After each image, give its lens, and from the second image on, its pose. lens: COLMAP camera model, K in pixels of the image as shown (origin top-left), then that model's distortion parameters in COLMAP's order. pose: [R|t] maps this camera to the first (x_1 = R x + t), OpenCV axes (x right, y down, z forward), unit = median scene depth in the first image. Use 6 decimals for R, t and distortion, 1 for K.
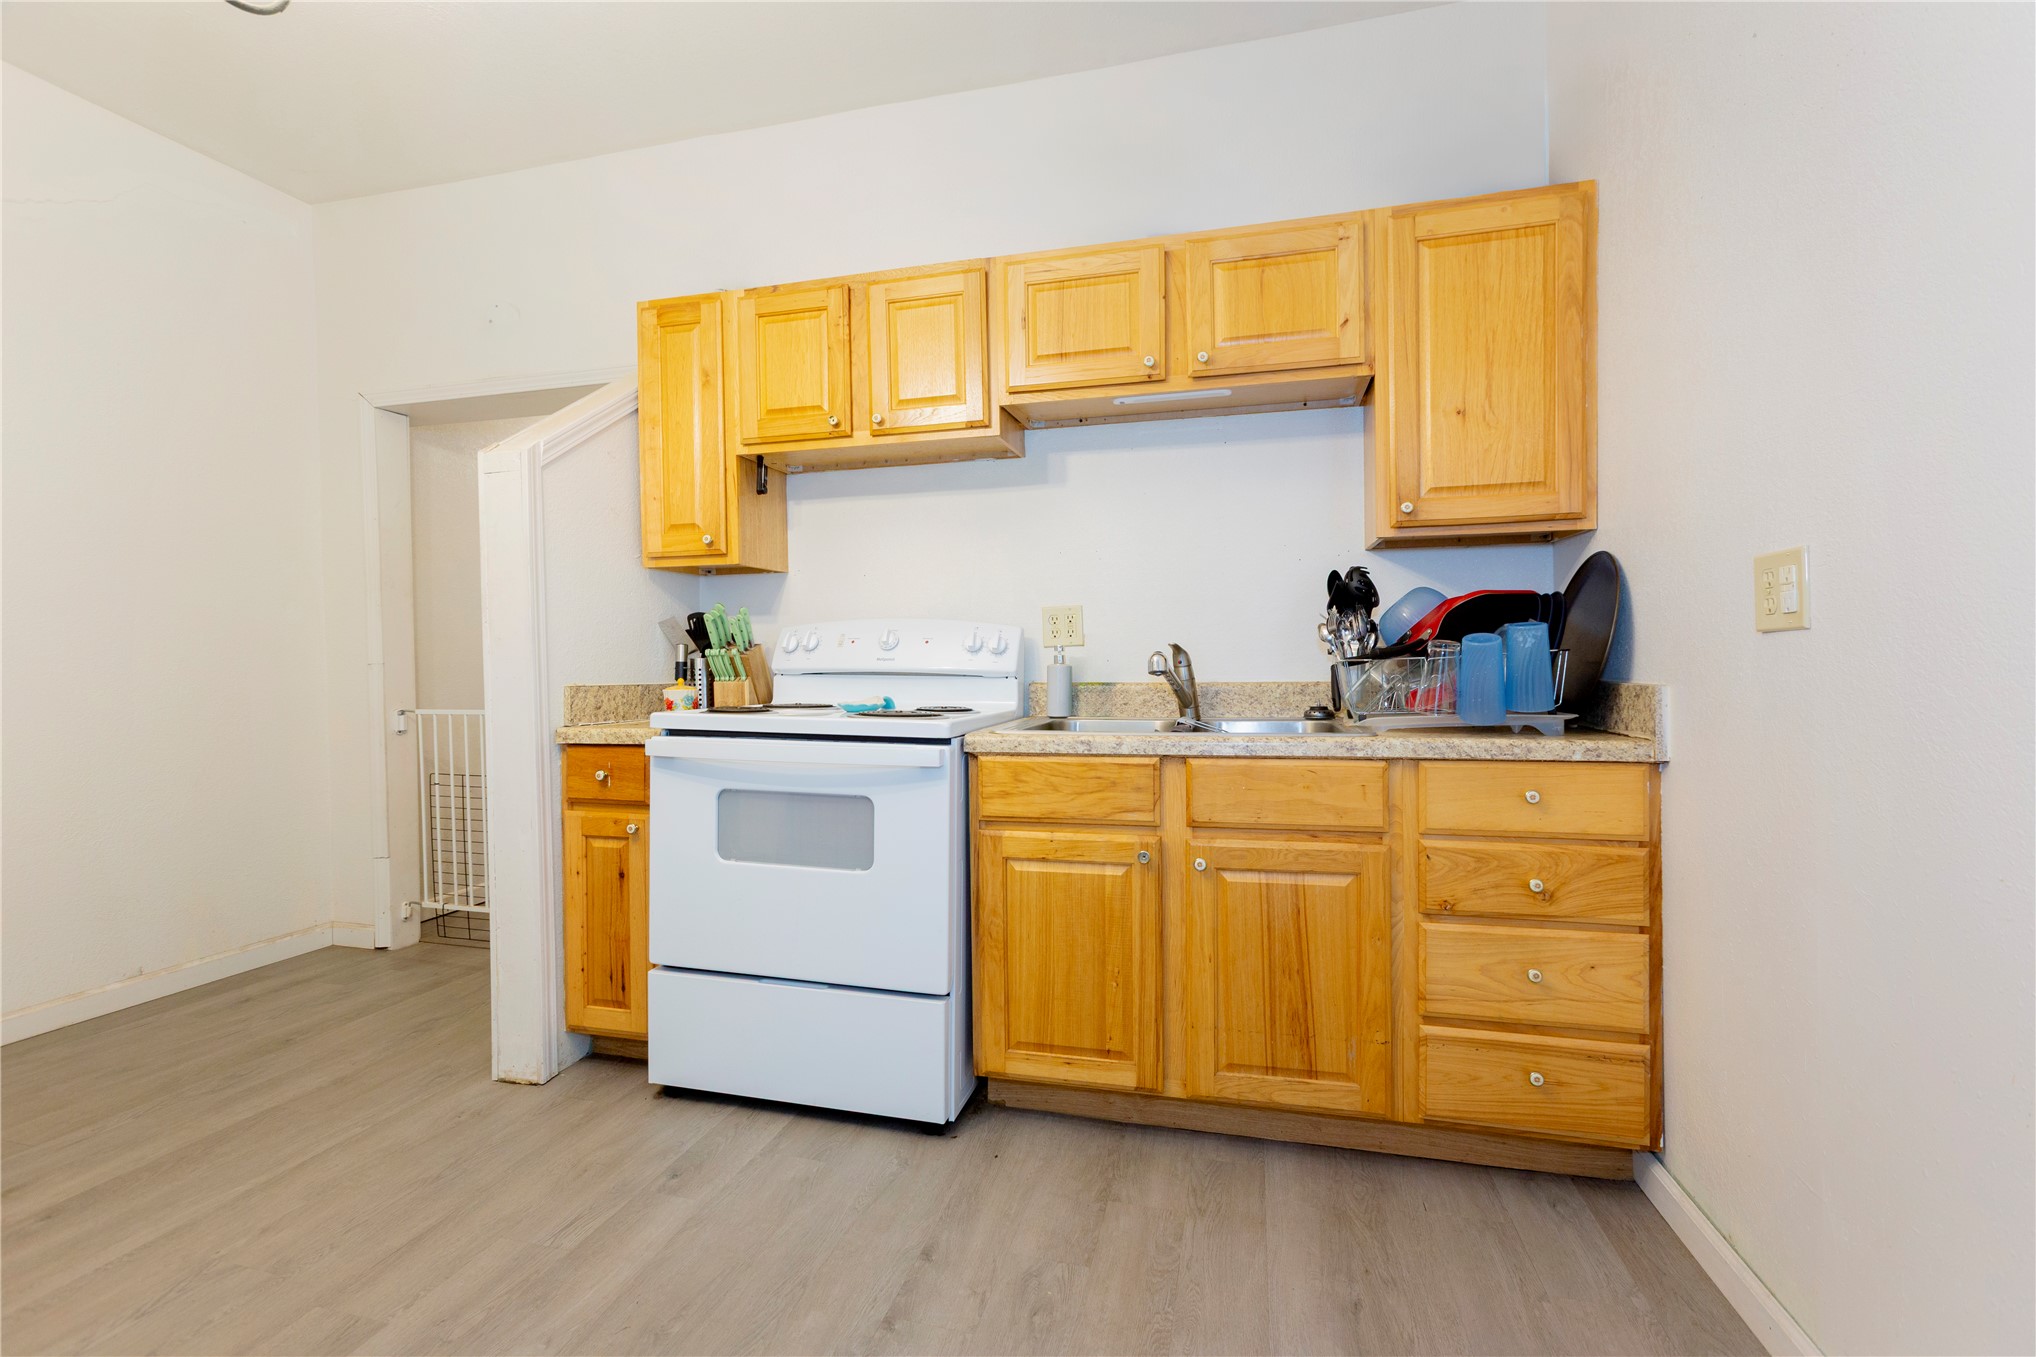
lens RADIAL K [[902.5, 0, 1017.8], [0, 902.5, 671.9], [0, 0, 1]] dist [-0.016848, 0.013217]
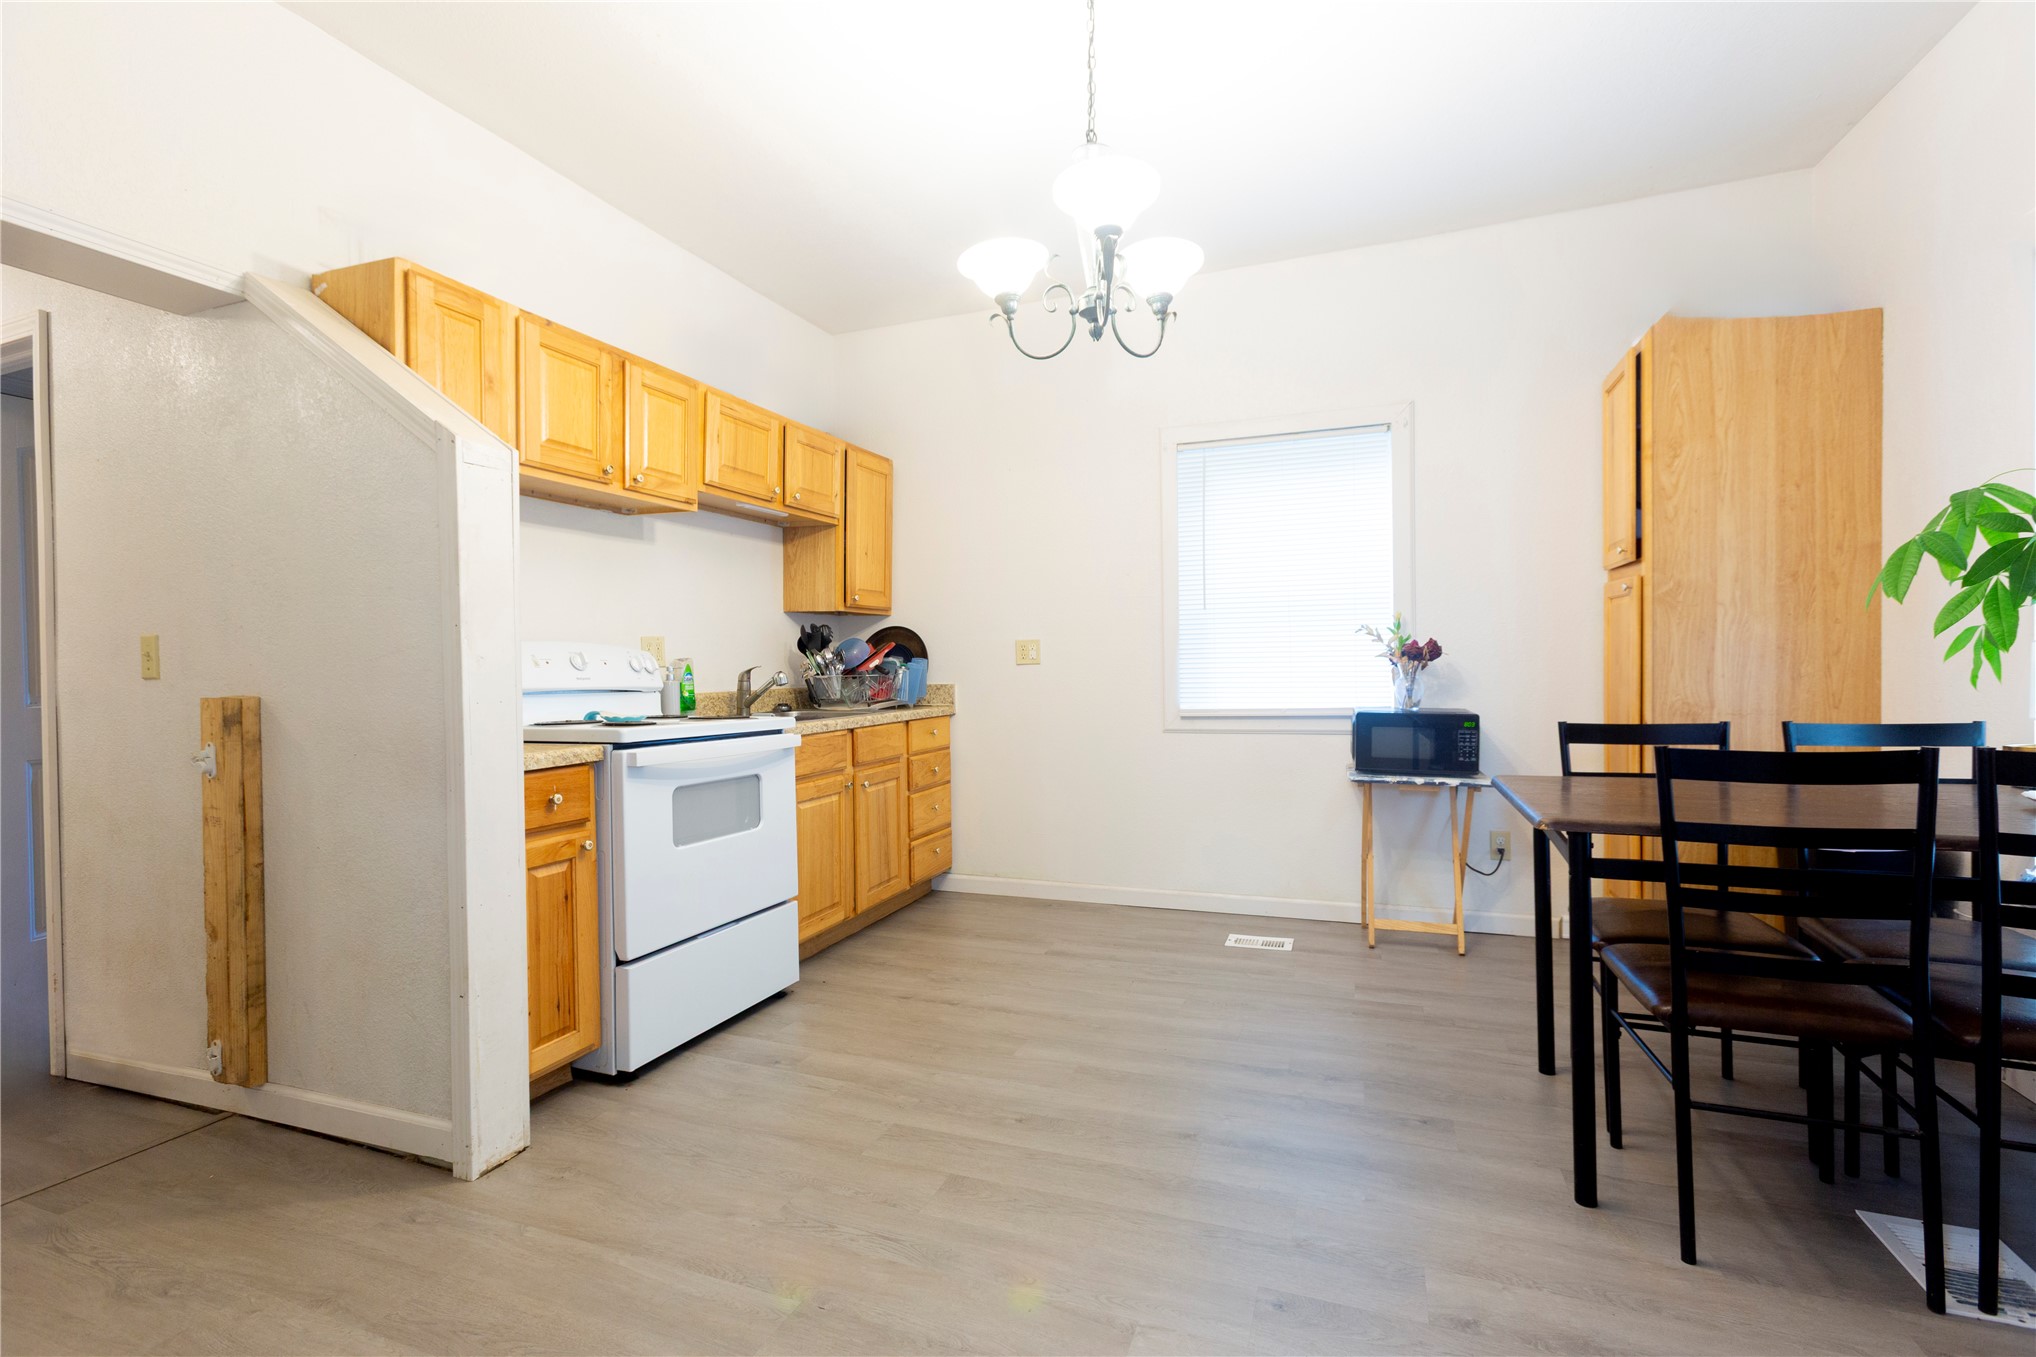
lens RADIAL K [[902.5, 0, 1017.8], [0, 902.5, 671.9], [0, 0, 1]] dist [-0.016848, 0.013217]
pose [[0.120645, -0.002754, 0.992692, -1.340937], [0.023483, 0.999724, -0.000081, -0.010639], [-0.992418, 0.023322, 0.120676, 0.374769]]
